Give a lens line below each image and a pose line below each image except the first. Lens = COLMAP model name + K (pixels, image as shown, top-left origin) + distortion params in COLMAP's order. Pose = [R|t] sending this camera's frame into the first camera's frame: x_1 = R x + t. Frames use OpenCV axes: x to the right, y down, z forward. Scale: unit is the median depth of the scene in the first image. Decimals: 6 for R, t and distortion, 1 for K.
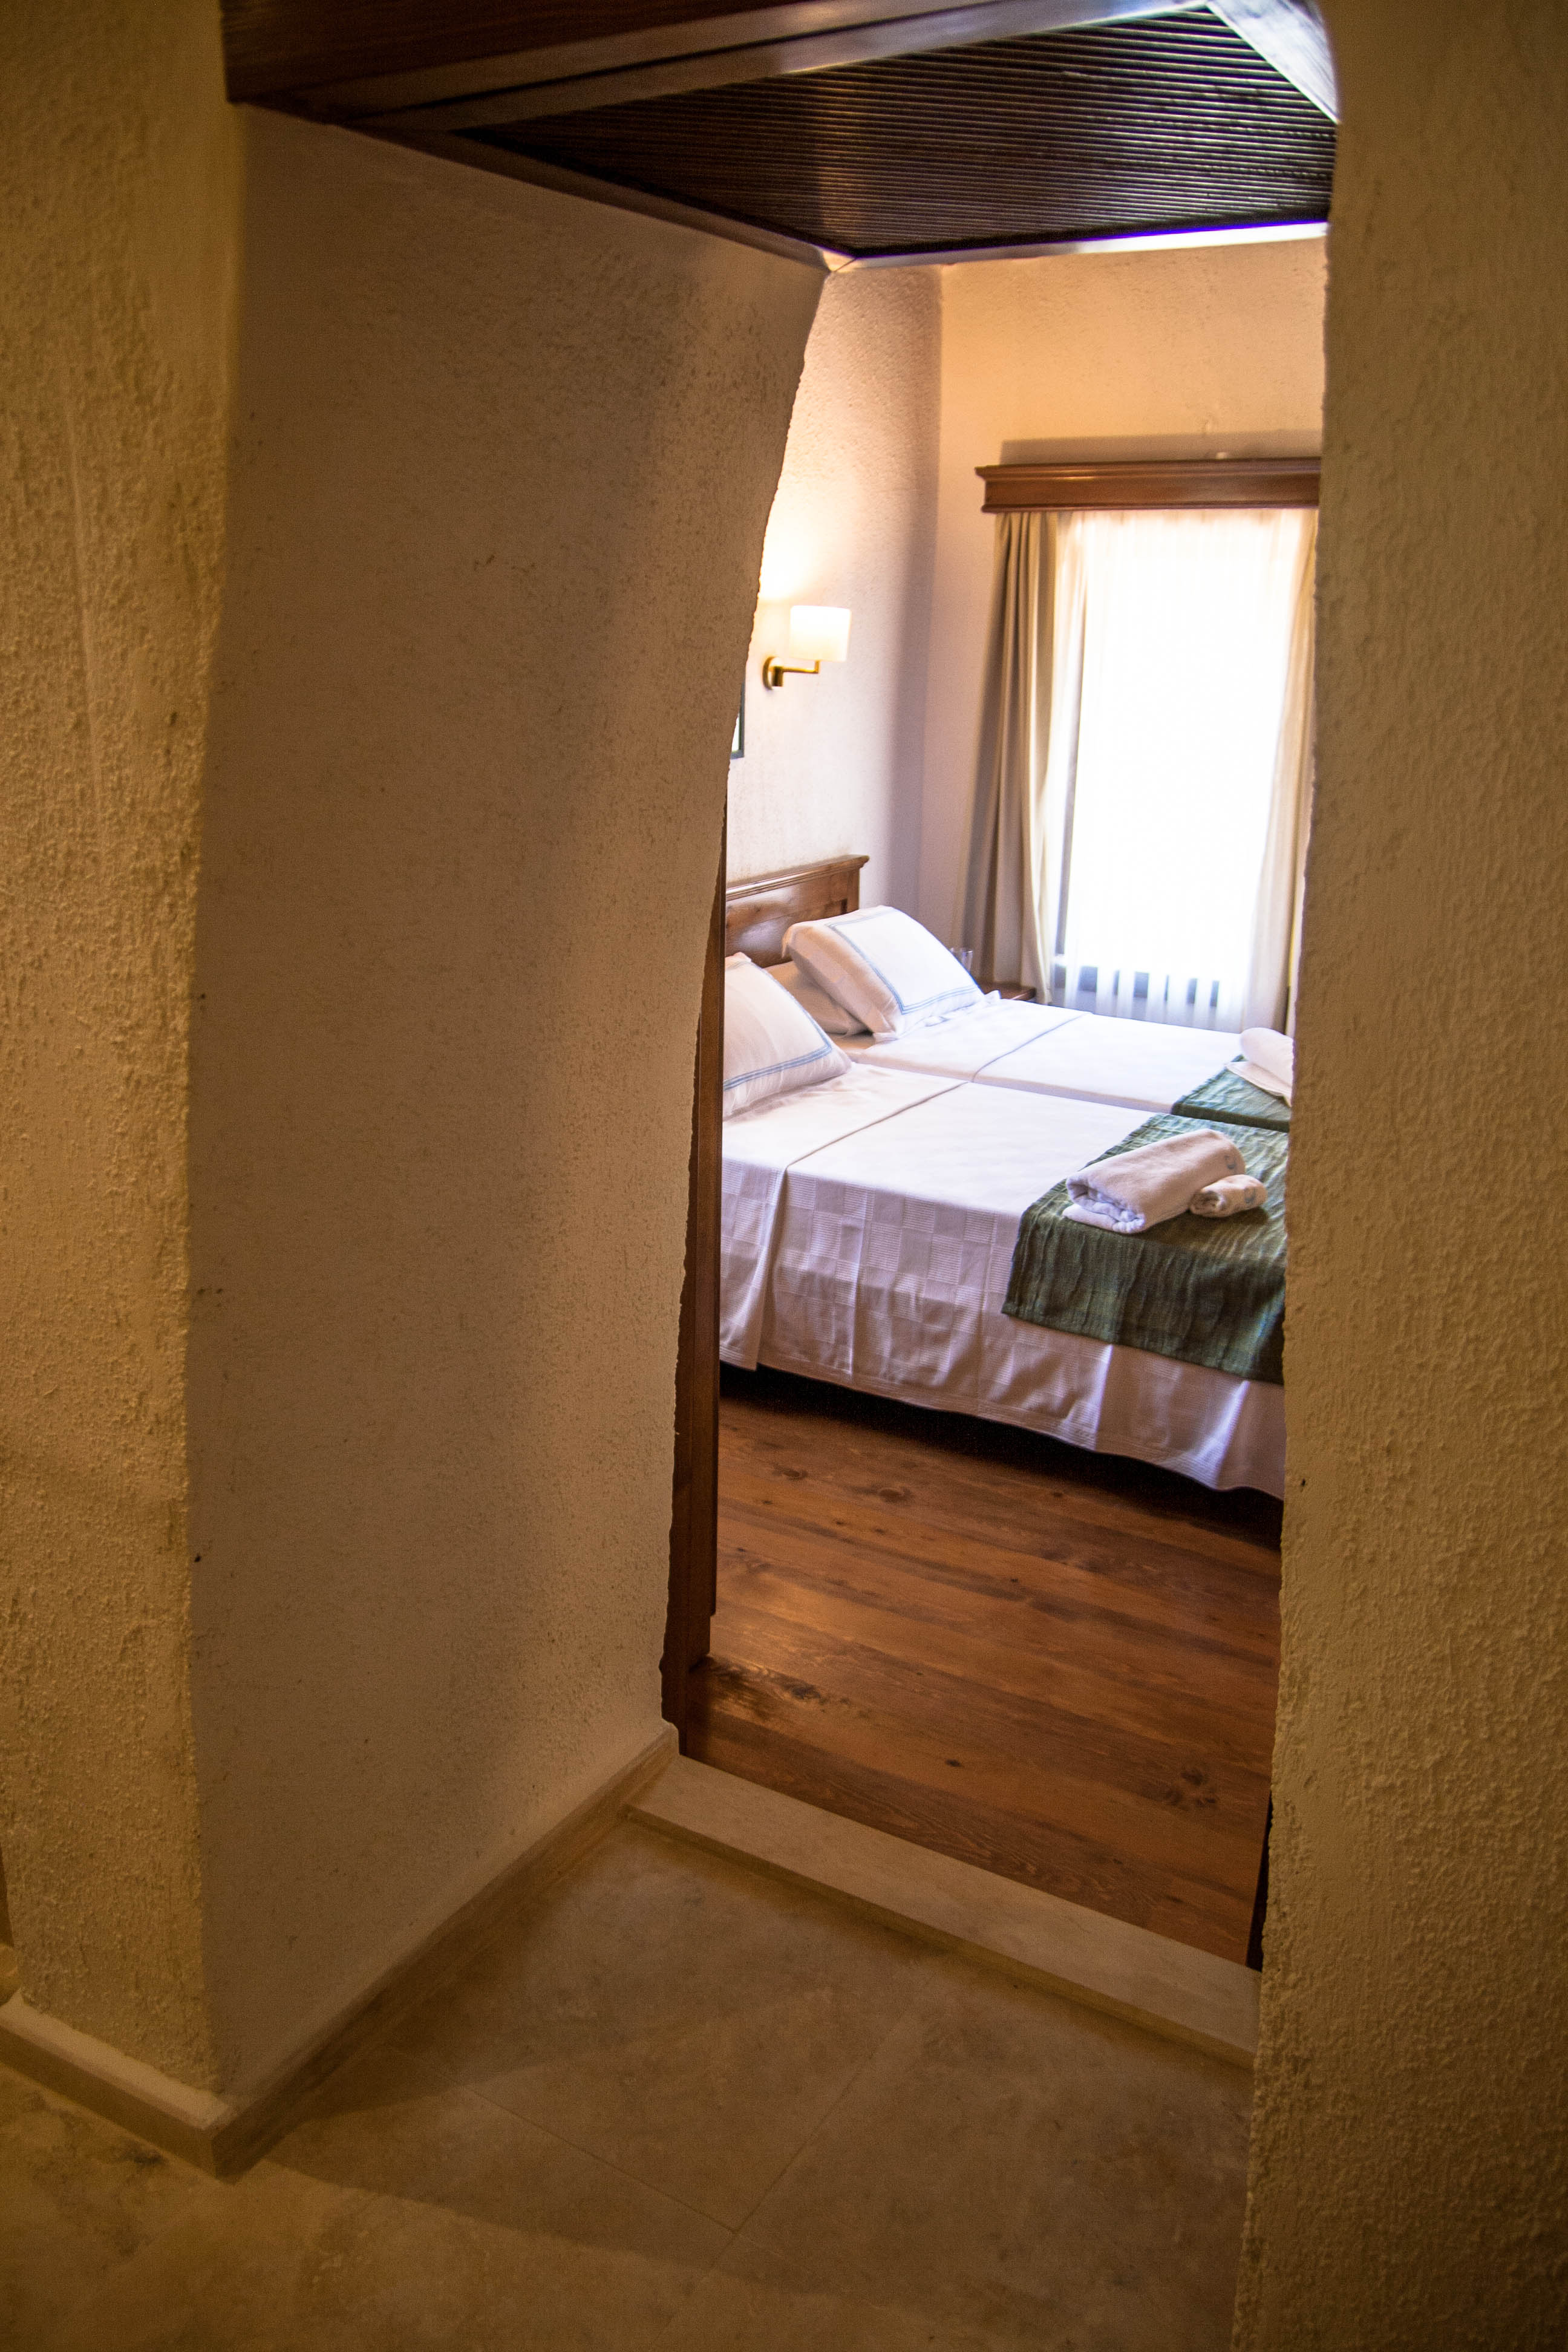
lens RADIAL K [[1811.8, 0, 685.1], [0, 1811.8, 1177.9], [0, 0, 1]] dist [-0.104751, 0.002053]
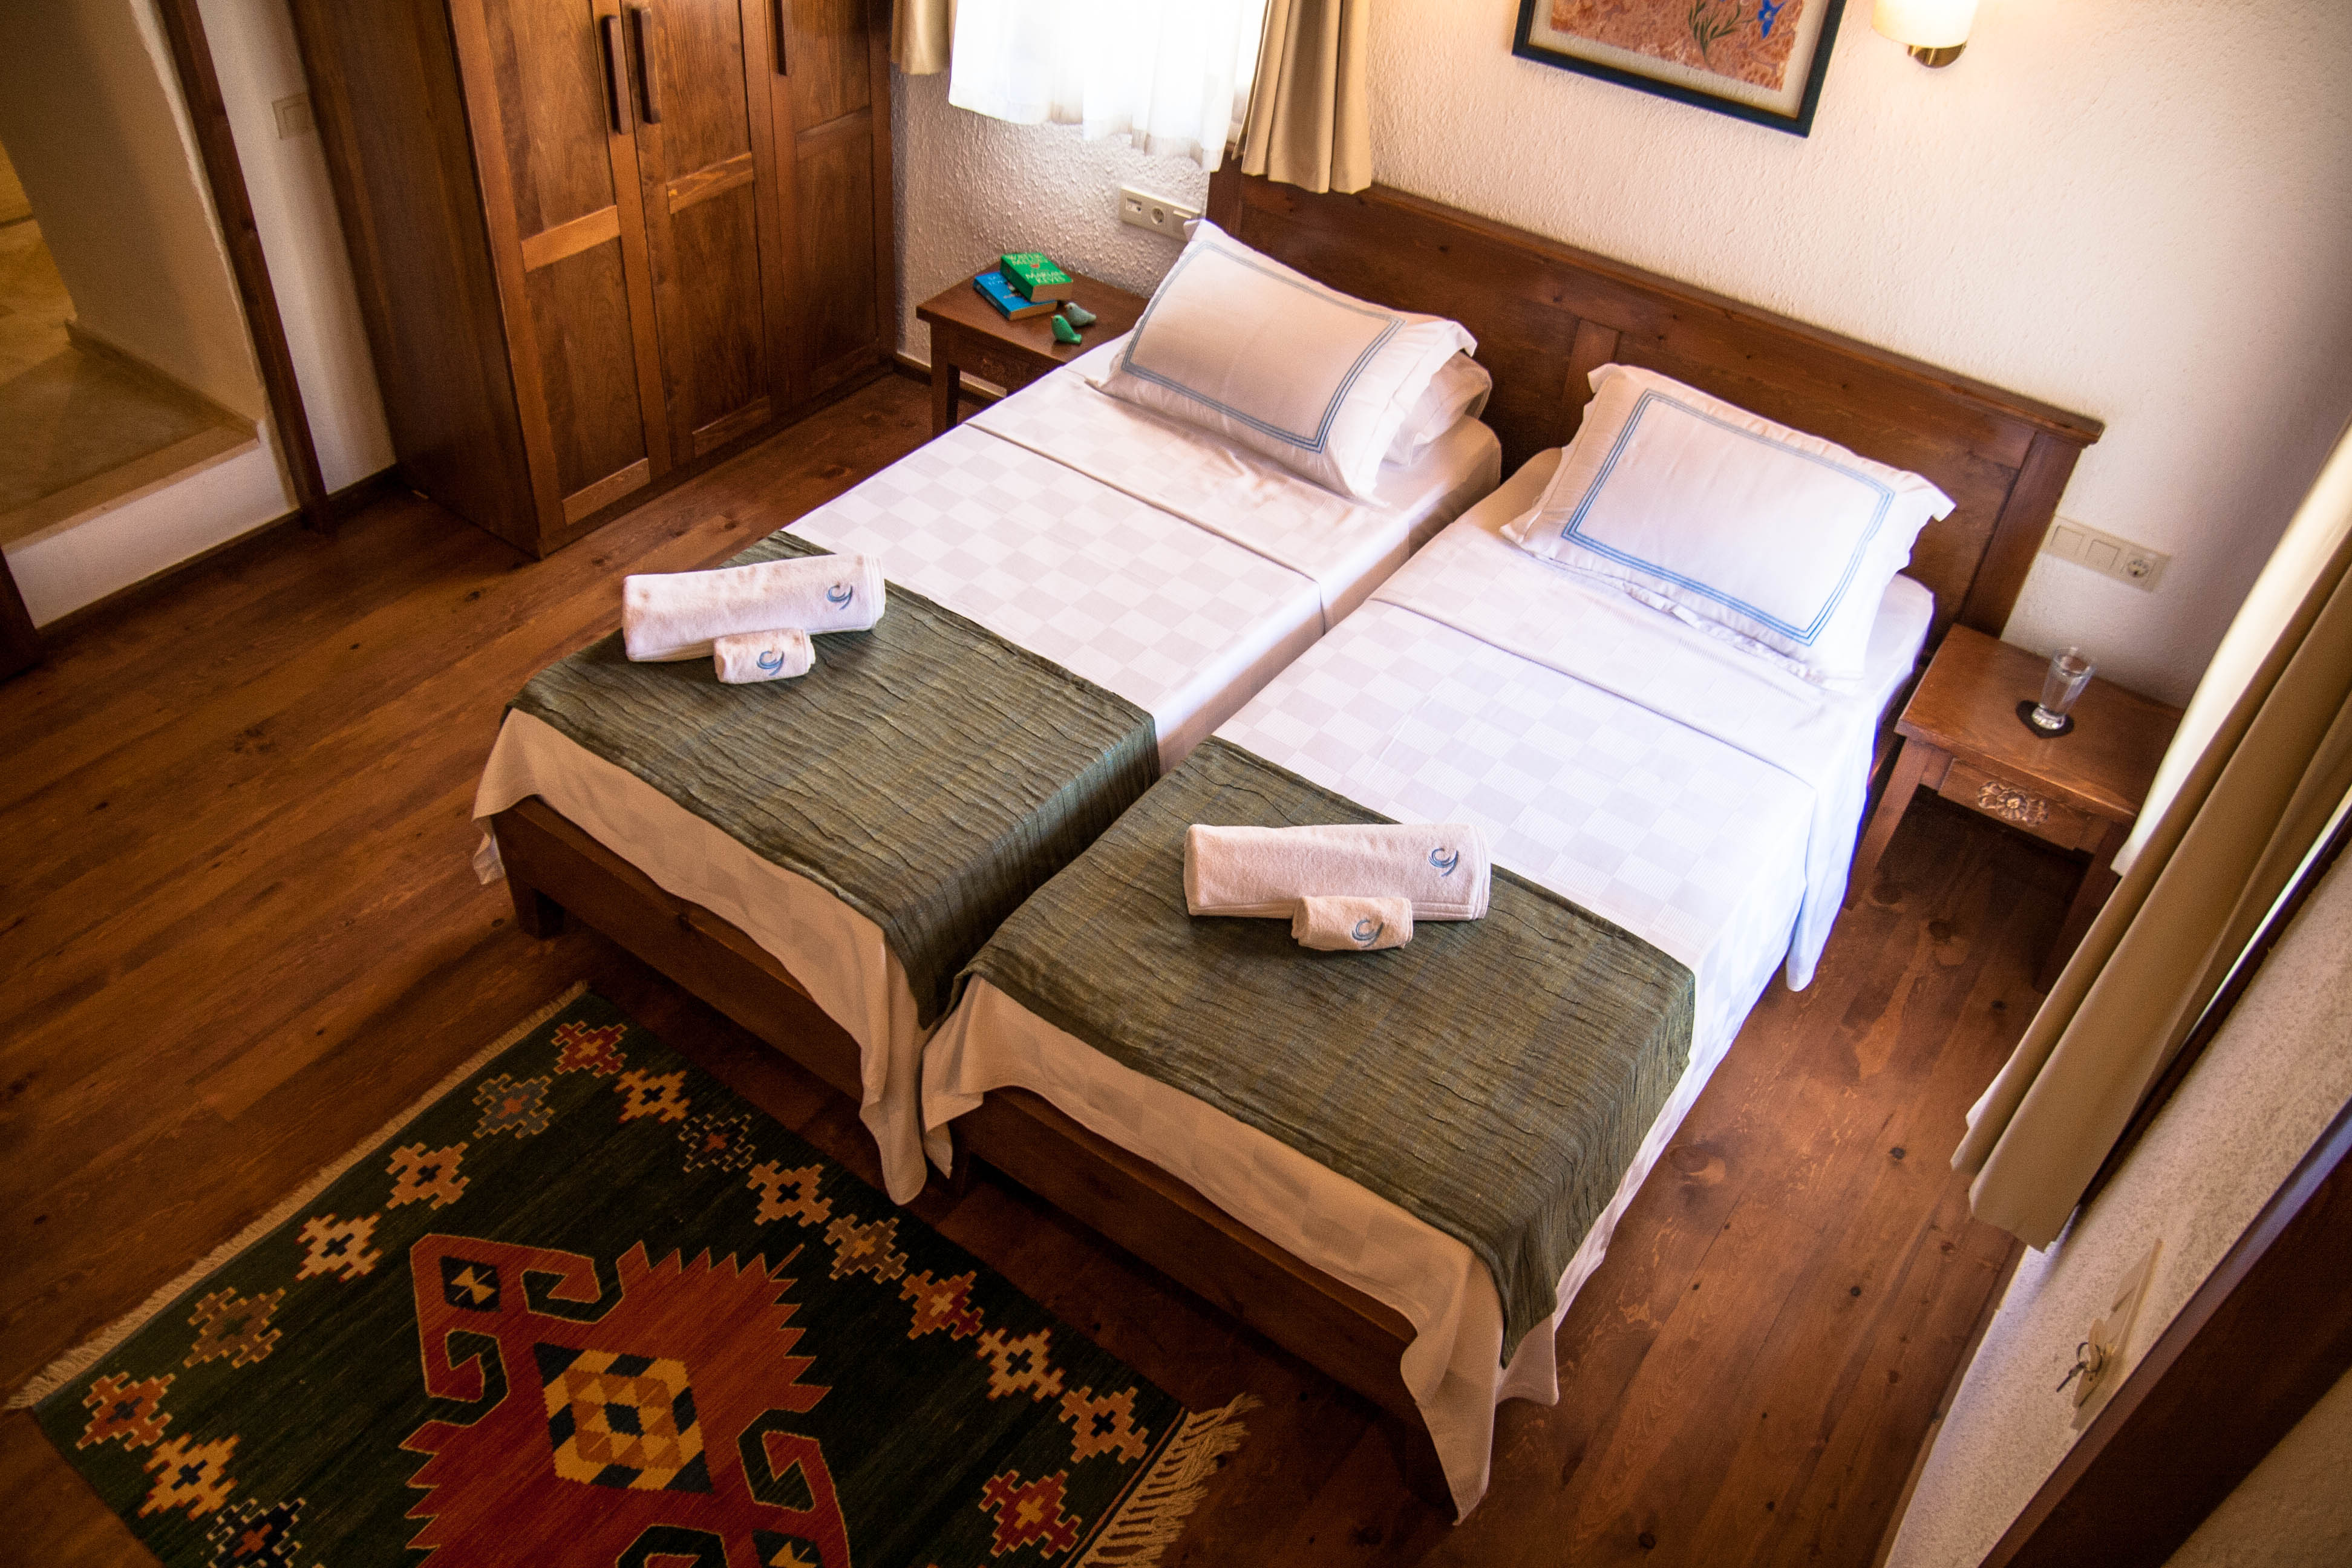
lens RADIAL K [[1831.9, 0, 1180.2], [0, 1831.9, 820.3], [0, 0, 1]] dist [-0.131231, 0.120306]
pose [[-0.028900, 0.659468, -0.751177, 0.733277], [-0.368217, 0.691621, 0.621351, -0.401259], [0.929291, 0.294553, 0.222839, 0.750662]]
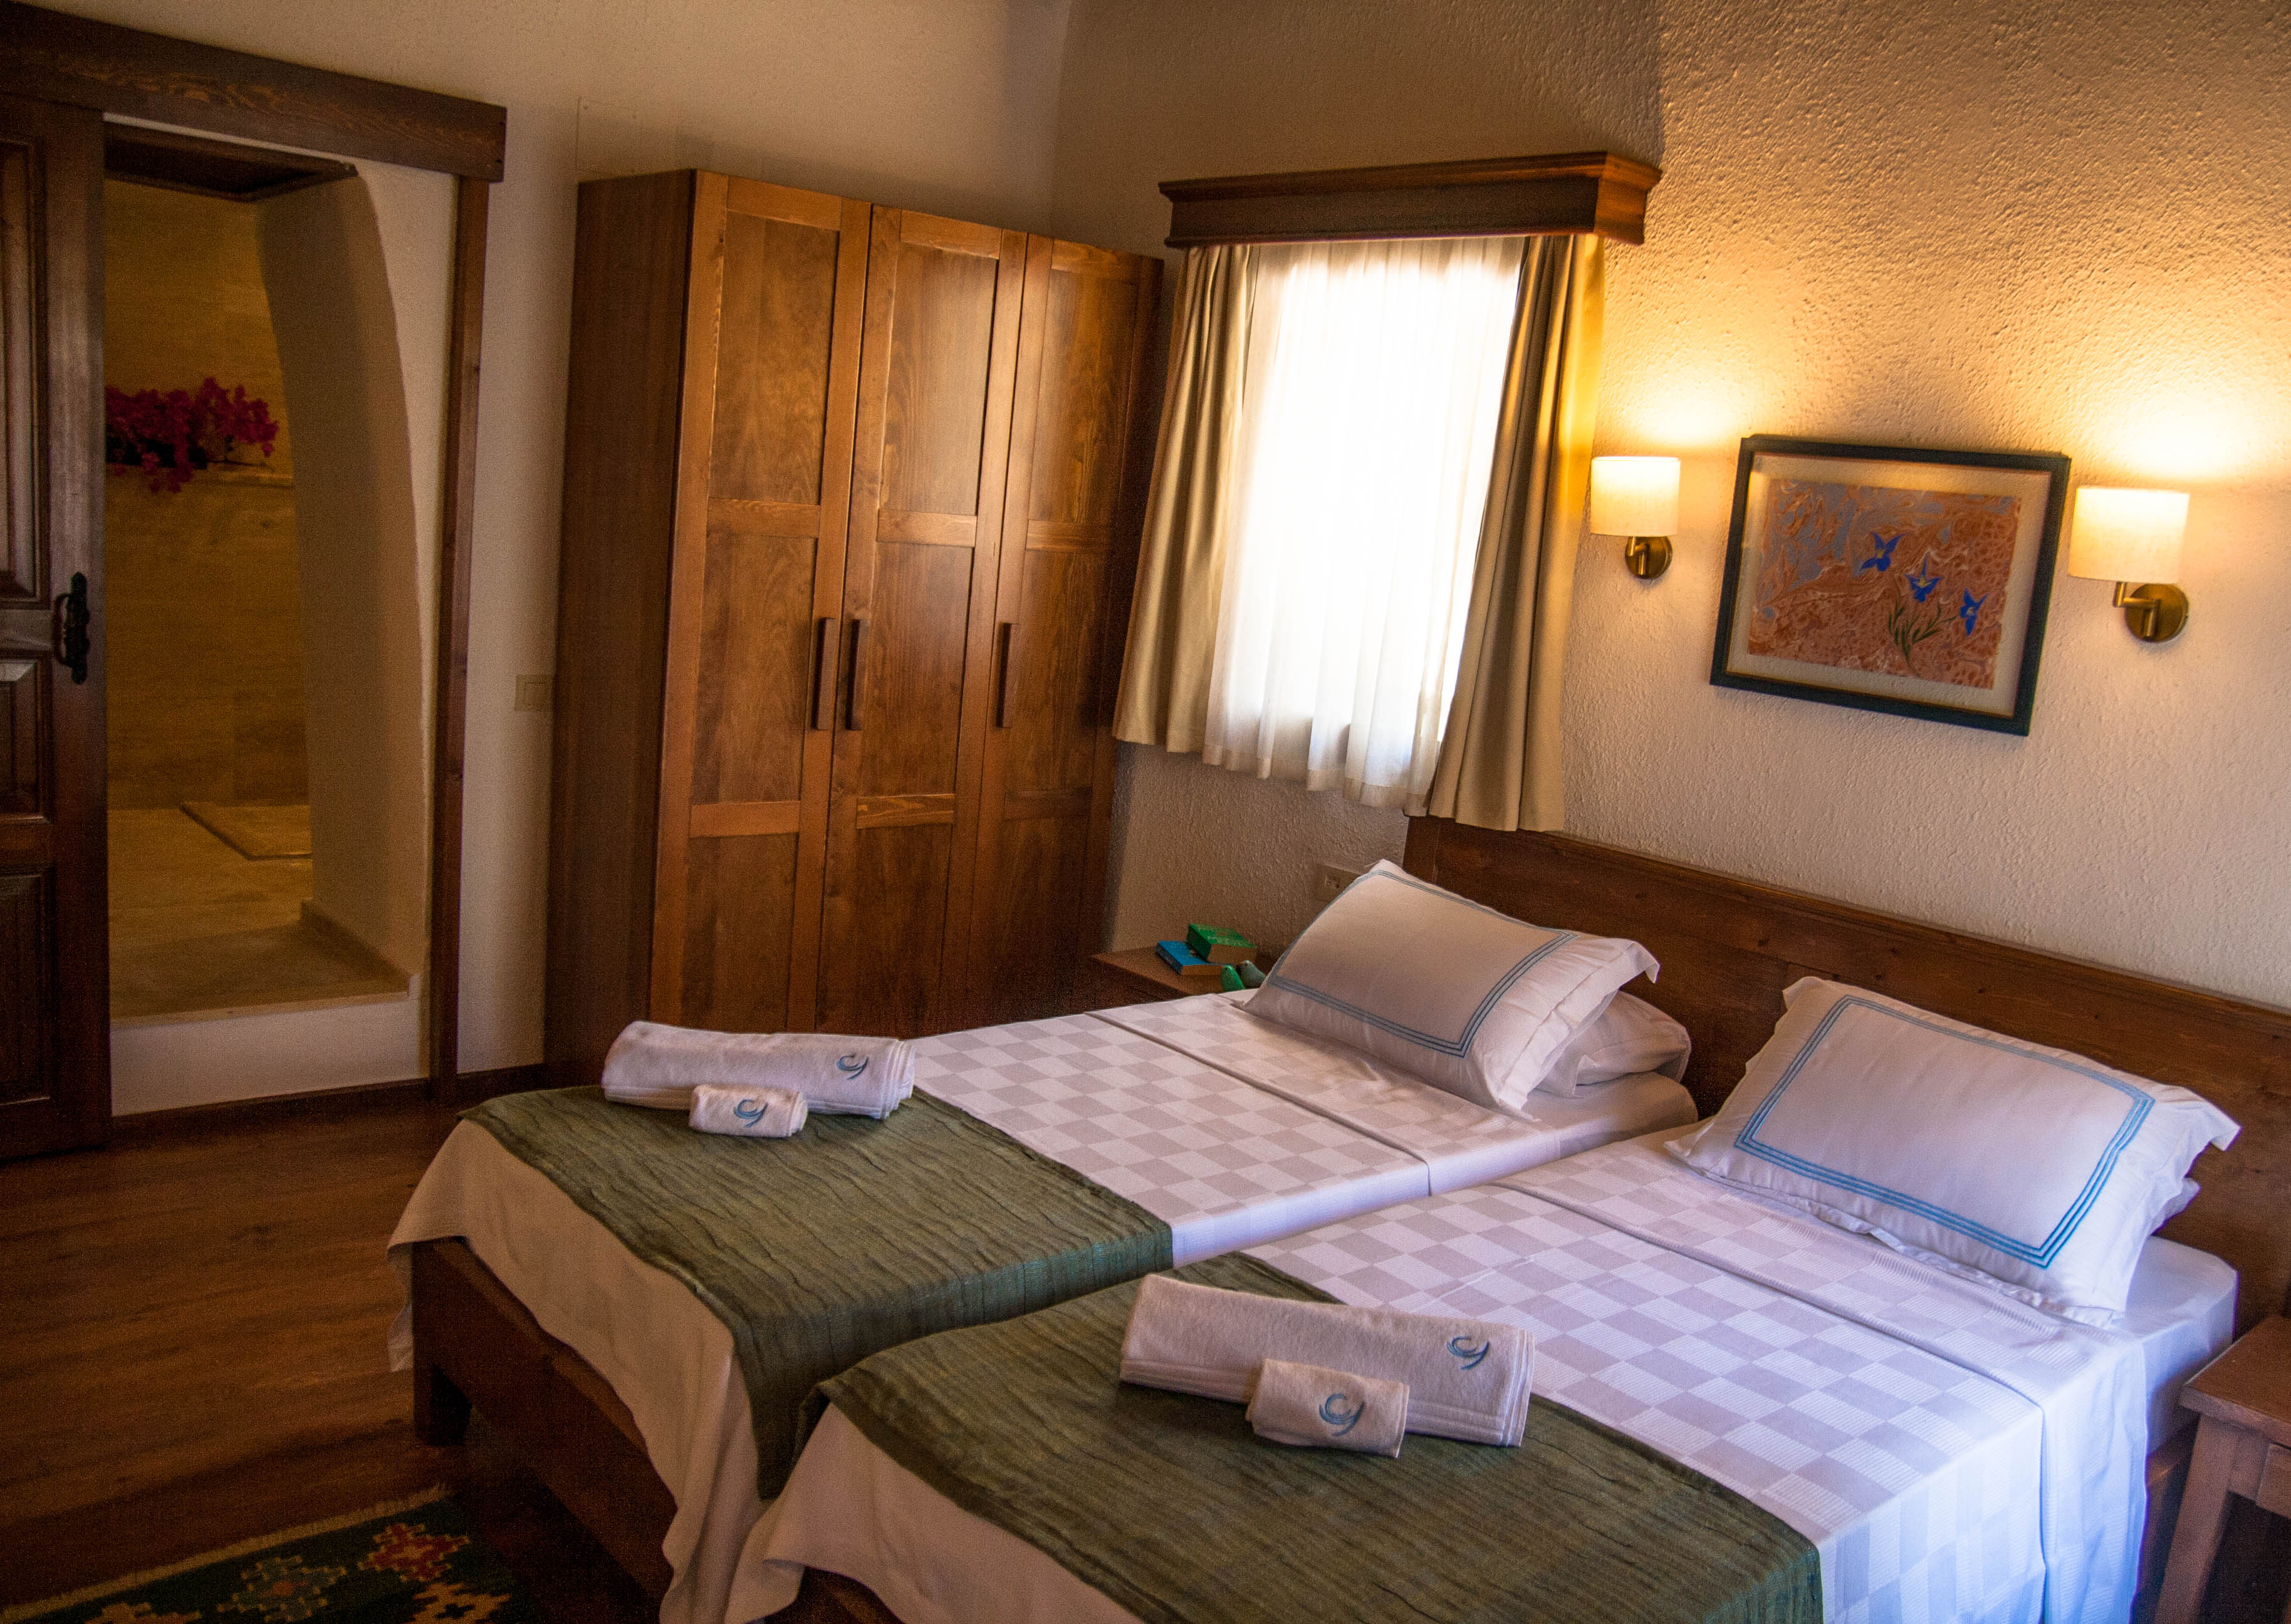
lens RADIAL K [[1894.9, 0, 1224.7], [0, 1894.9, 856.1], [0, 0, 1]] dist [-0.129173, 0.119134]
pose [[-0.240684, 0.154808, -0.958178, 0.720625], [-0.388054, 0.889517, 0.241190, -0.255174], [0.889654, 0.429876, -0.154019, 0.922247]]
